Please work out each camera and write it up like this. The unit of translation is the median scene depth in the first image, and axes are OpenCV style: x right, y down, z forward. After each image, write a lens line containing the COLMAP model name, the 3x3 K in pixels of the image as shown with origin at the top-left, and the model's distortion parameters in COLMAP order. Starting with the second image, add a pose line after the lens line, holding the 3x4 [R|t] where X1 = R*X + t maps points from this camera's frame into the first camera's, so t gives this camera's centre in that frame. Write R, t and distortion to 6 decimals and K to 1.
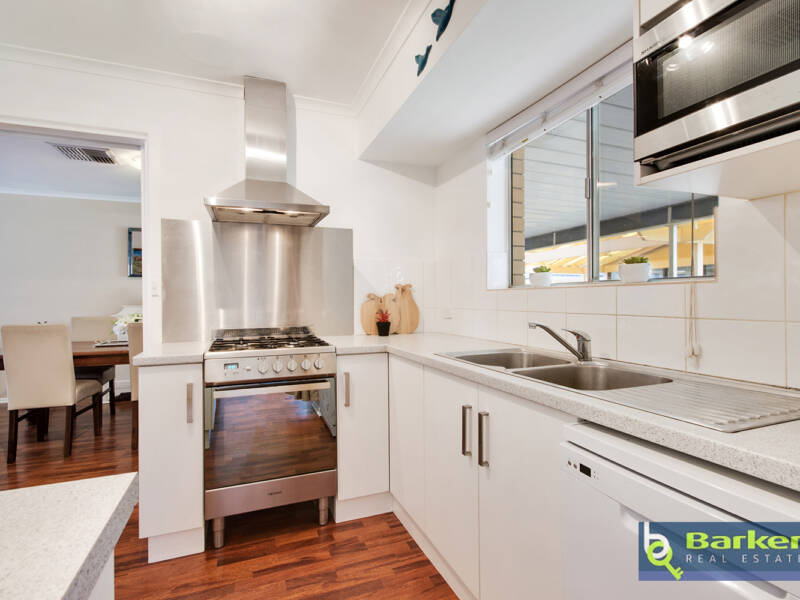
lens RADIAL K [[408.8, 0, 396.4], [0, 408.8, 299.3], [0, 0, 1]] dist [0.000038, 0.000313]
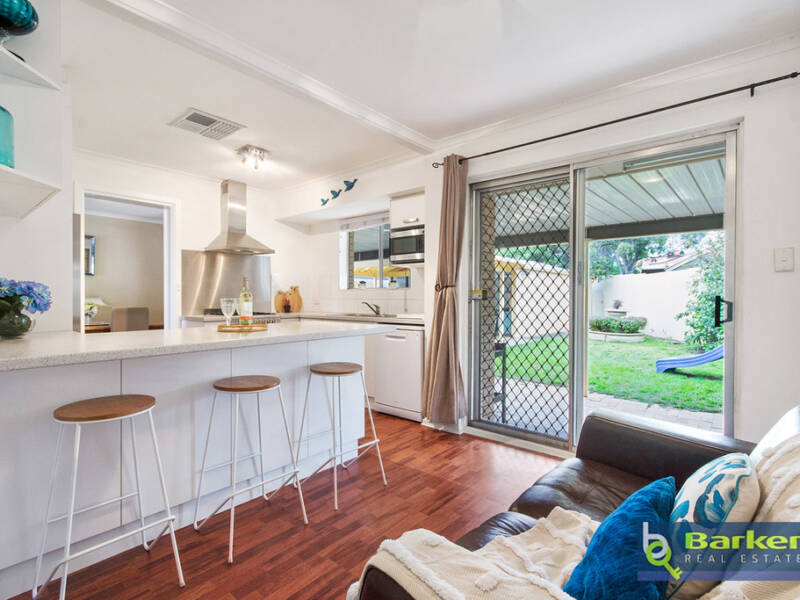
lens RADIAL K [[408.8, 0, 404.2], [0, 408.8, 298.3], [0, 0, 1]] dist [0.000038, 0.000313]
pose [[0.874248, 0.009917, 0.485378, -0.547841], [-0.011926, 0.999928, 0.001050, 0.013630], [-0.485333, -0.006707, 0.874304, -1.112052]]
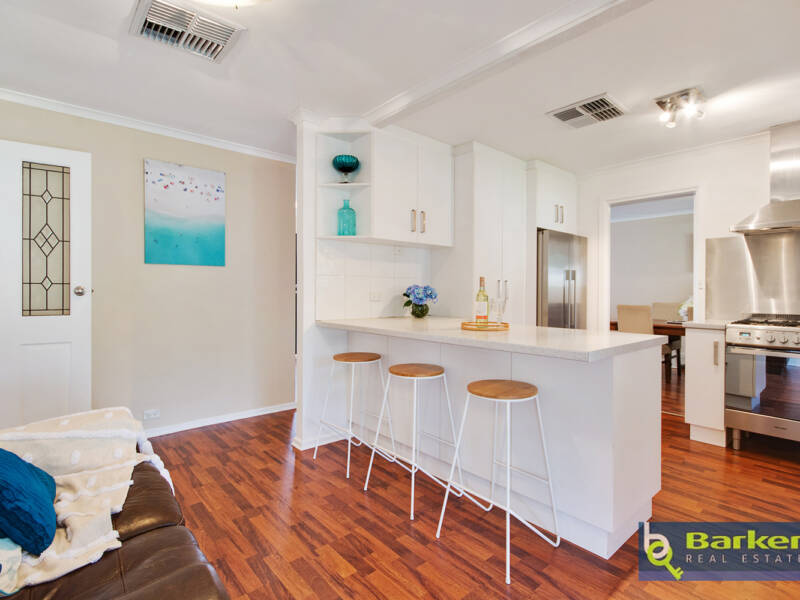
lens RADIAL K [[408.8, 0, 406.3], [0, 408.8, 294.3], [0, 0, 1]] dist [0.000038, 0.000313]
pose [[0.349925, 0.016263, -0.936637, 0.474418], [-0.004470, 0.999867, 0.015691, -0.006997], [0.936767, -0.001304, 0.349951, -0.597727]]
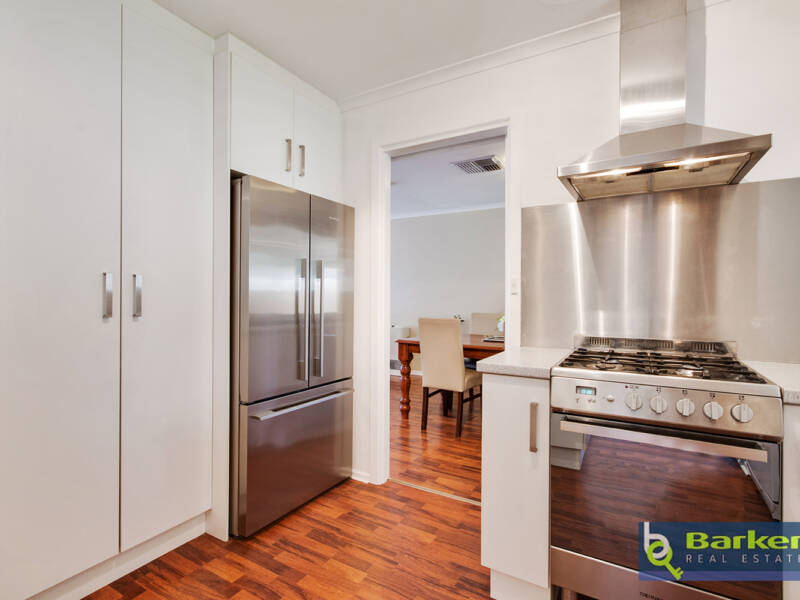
lens RADIAL K [[408.8, 0, 396.2], [0, 408.8, 300.4], [0, 0, 1]] dist [0.000038, 0.000313]
pose [[0.613834, 0.013404, -0.789322, -0.030937], [-0.009280, 0.999909, 0.009763, -0.000855], [0.789381, 0.001332, 0.613902, 0.223990]]
